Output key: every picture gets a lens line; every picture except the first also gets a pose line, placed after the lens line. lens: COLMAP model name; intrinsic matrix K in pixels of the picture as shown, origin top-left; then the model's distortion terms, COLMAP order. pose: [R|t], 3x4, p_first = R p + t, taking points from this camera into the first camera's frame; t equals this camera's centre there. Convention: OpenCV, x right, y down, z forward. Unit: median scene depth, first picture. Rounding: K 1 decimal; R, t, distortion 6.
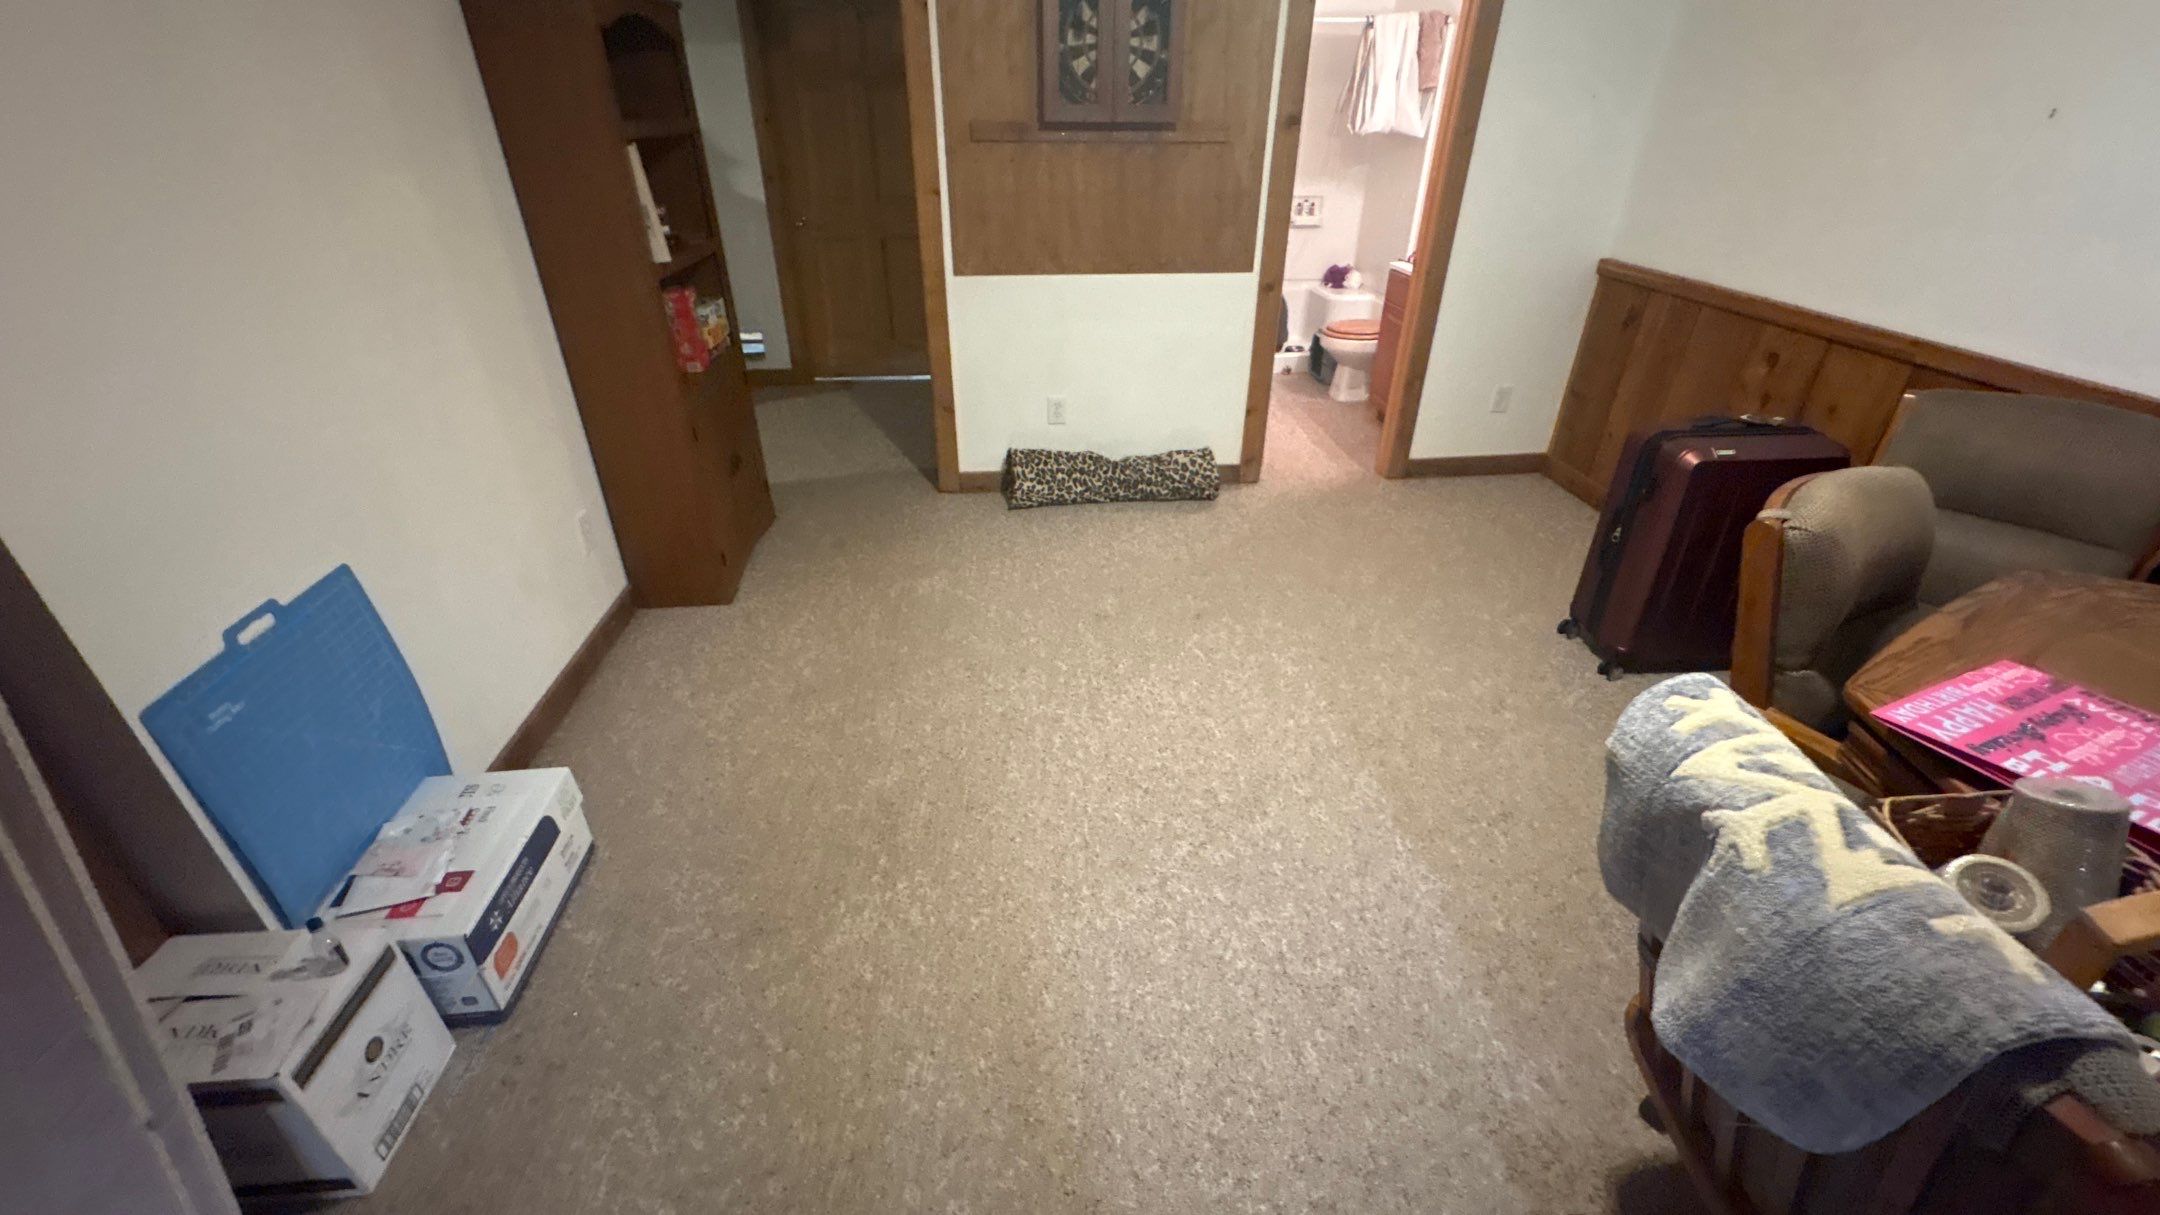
lens RADIAL K [[862.6, 0, 1079.5], [0, 862.6, 604.2], [0, 0, 1]] dist [0.001497, 0.000487]
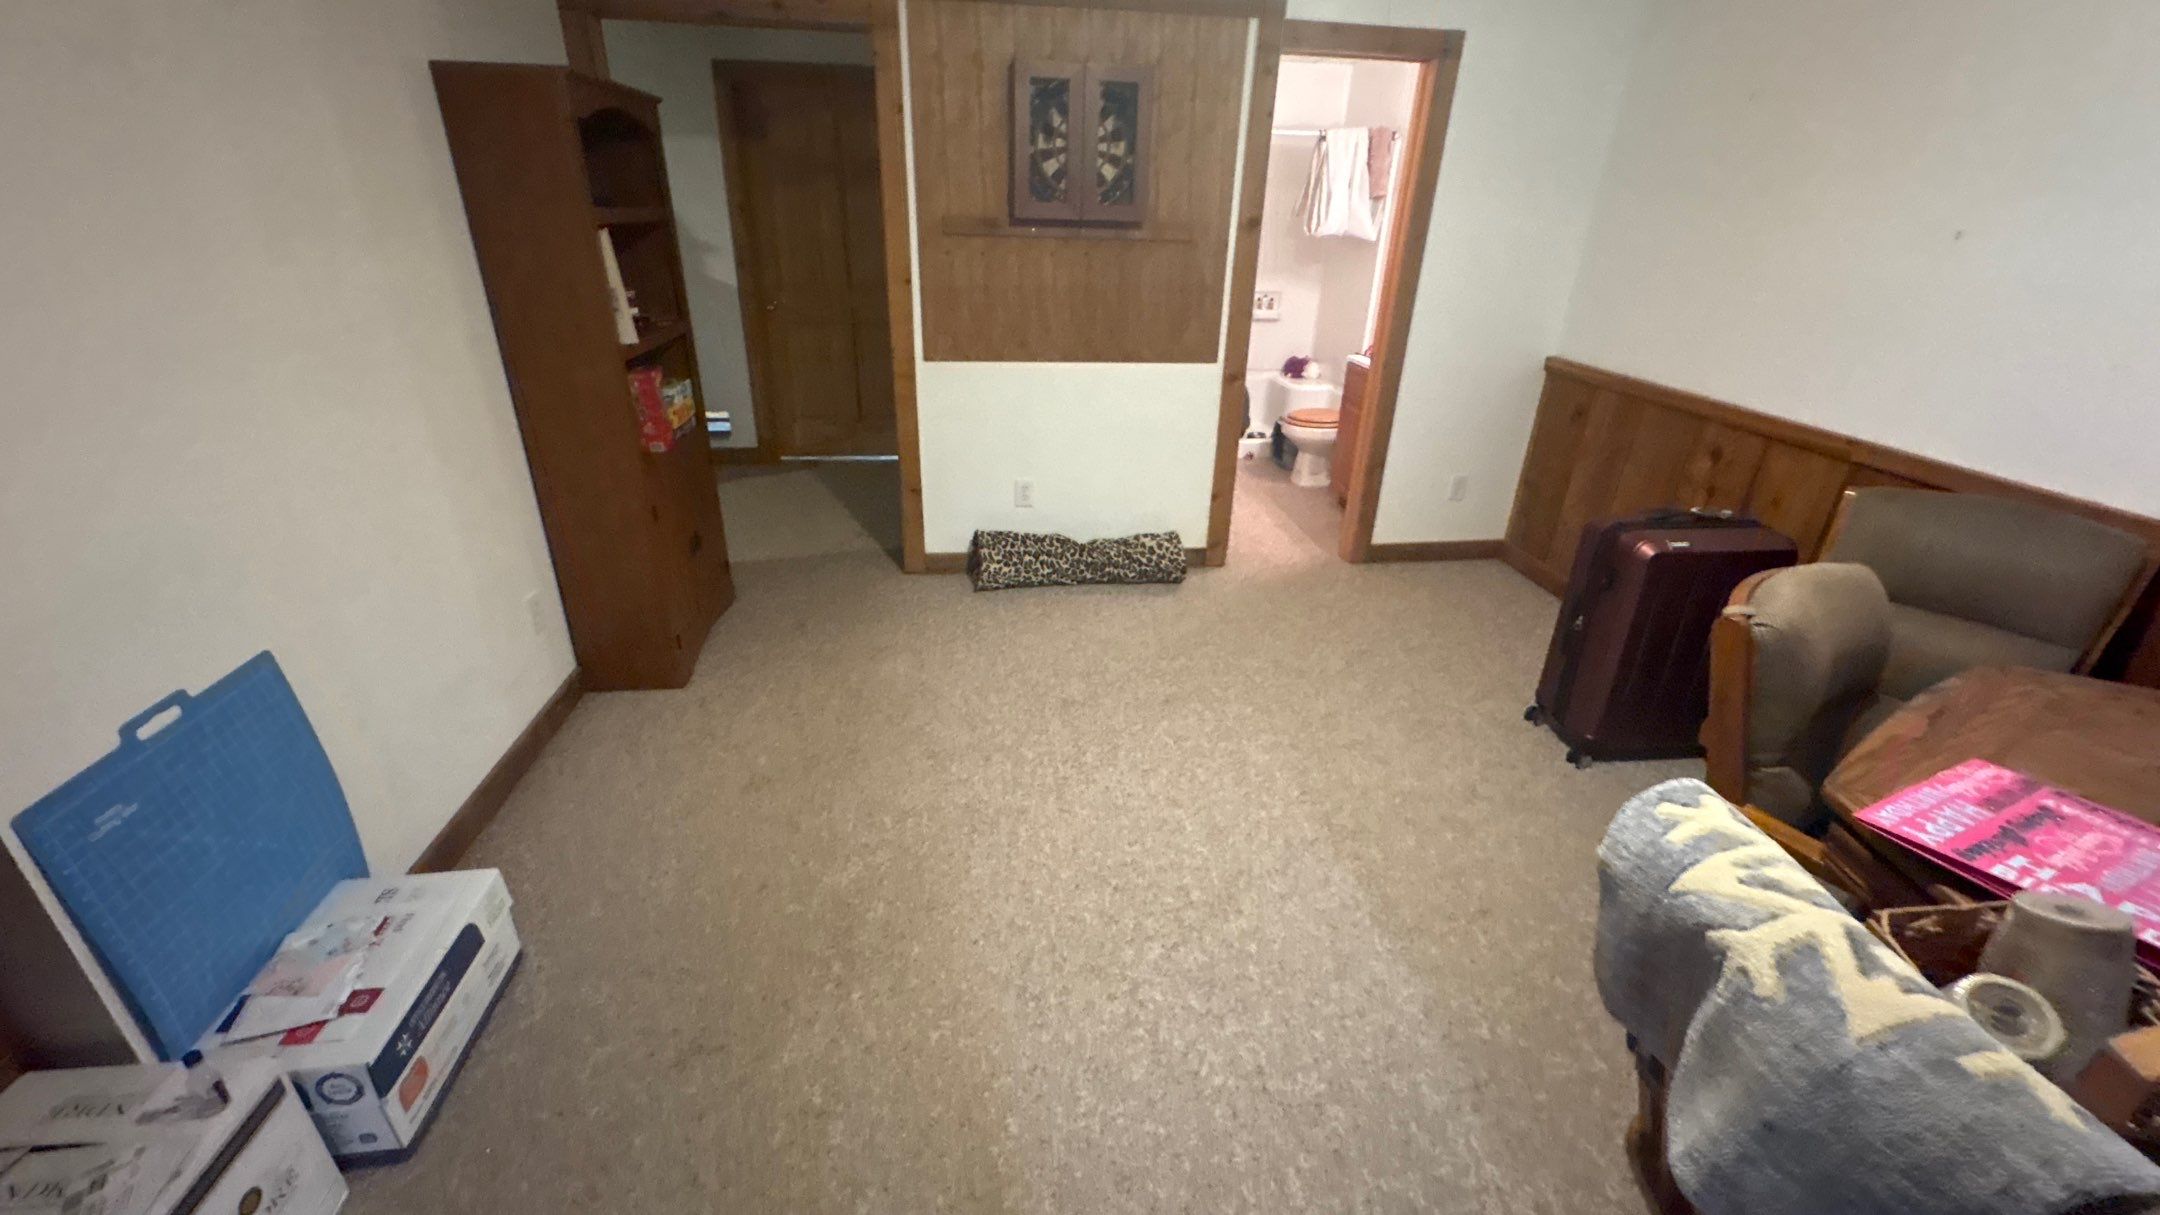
lens RADIAL K [[862.6, 0, 1079.3], [0, 862.6, 604.1], [0, 0, 1]] dist [0.001497, 0.000487]
pose [[0.999136, 0.006162, 0.041101, -0.005474], [-0.002507, 0.996083, -0.088391, -0.015233], [-0.041485, 0.088212, 0.995238, 0.021150]]
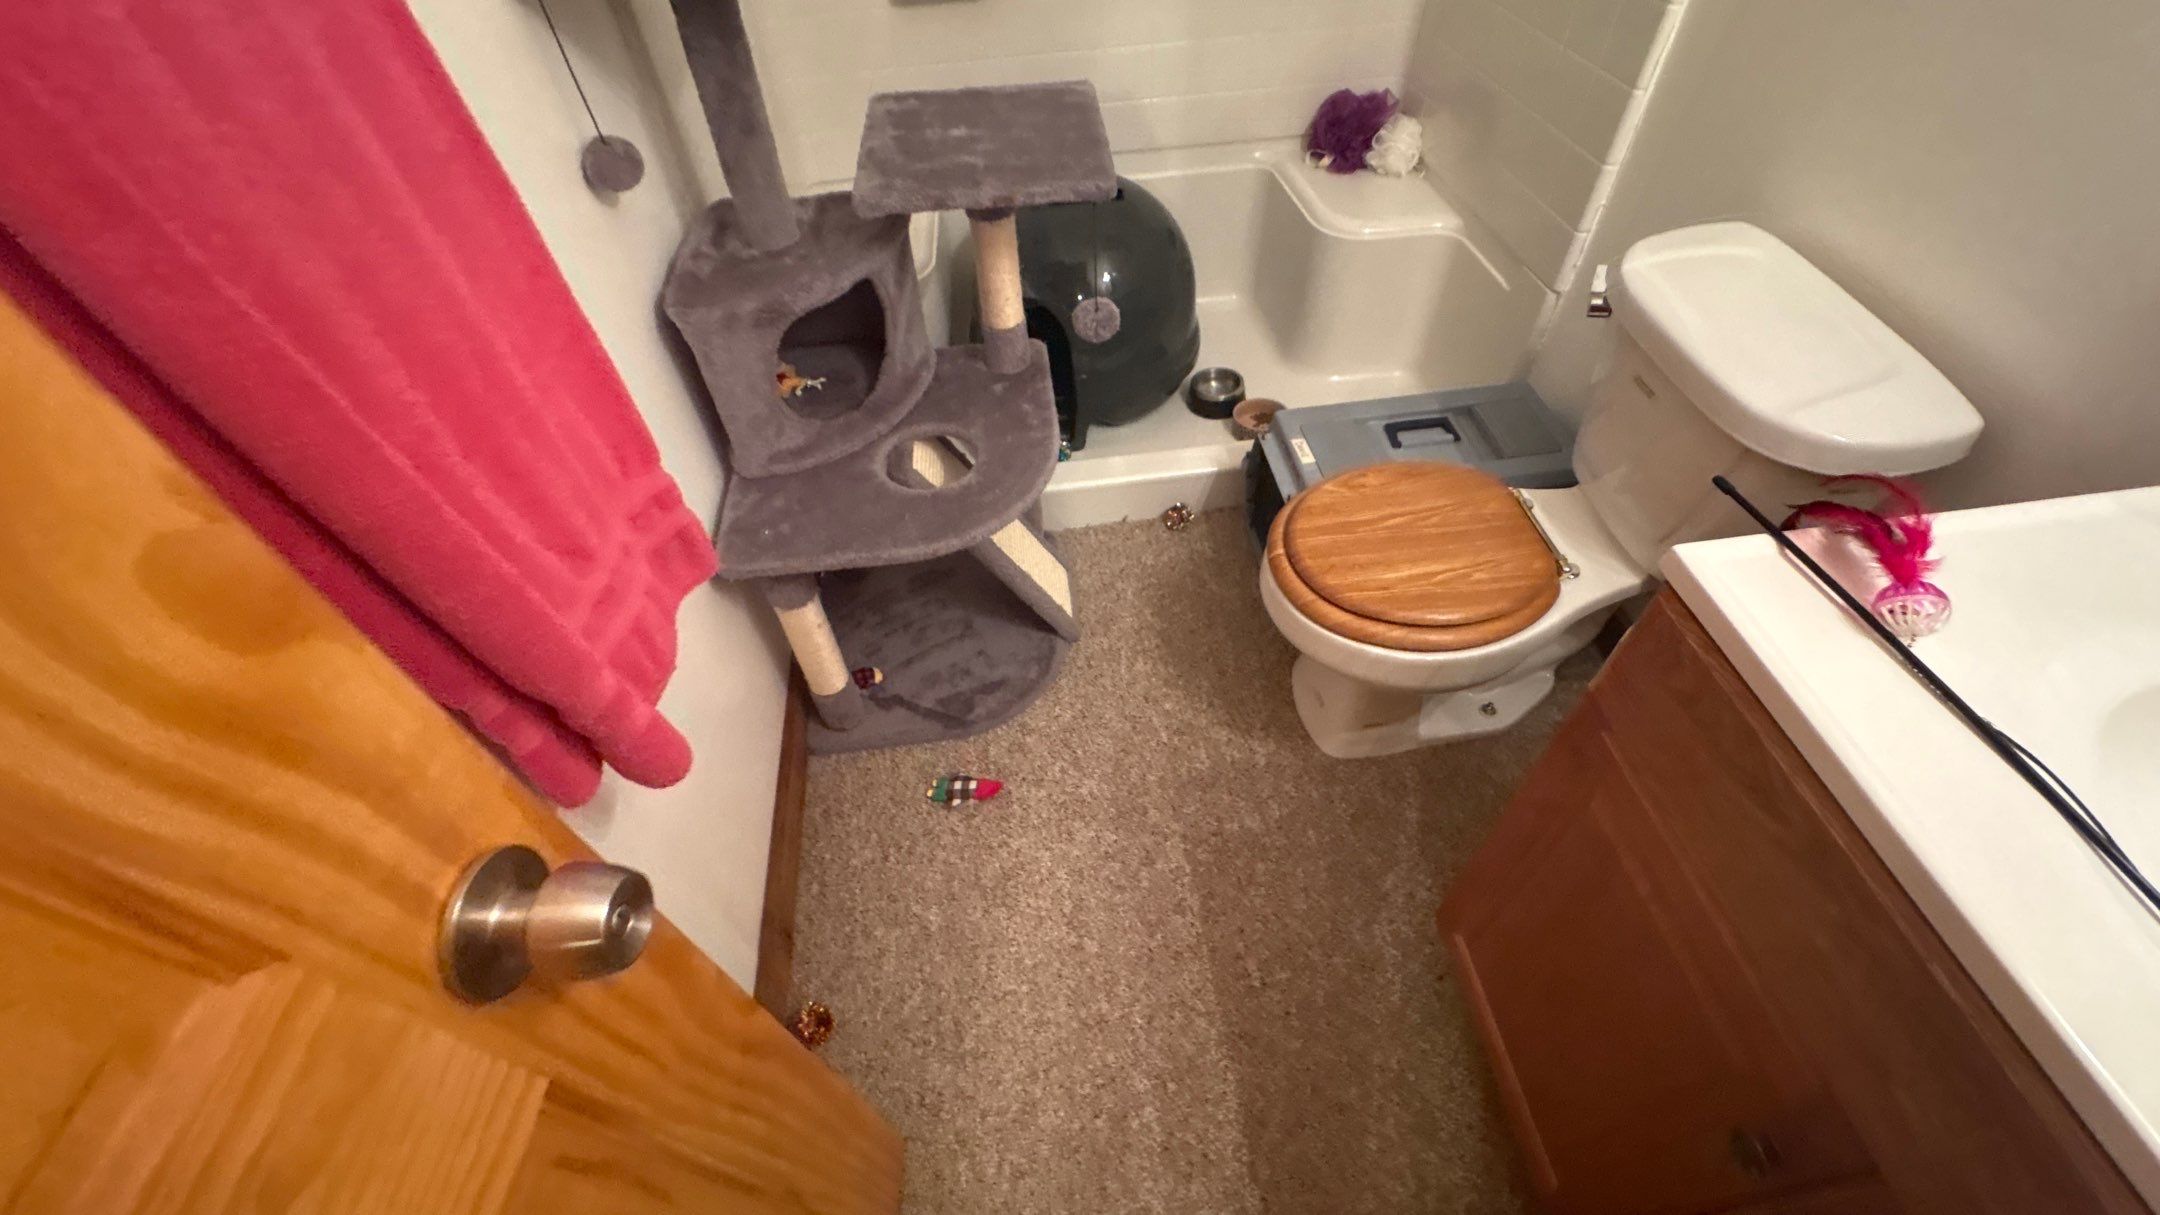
lens RADIAL K [[862.6, 0, 1077.0], [0, 862.6, 609.4], [0, 0, 1]] dist [0.001497, 0.000487]
pose [[0.998802, -0.048178, -0.008592, 0.578726], [0.048318, 0.942991, 0.329293, -0.989618], [-0.007763, -0.329313, 0.944189, 1.928768]]
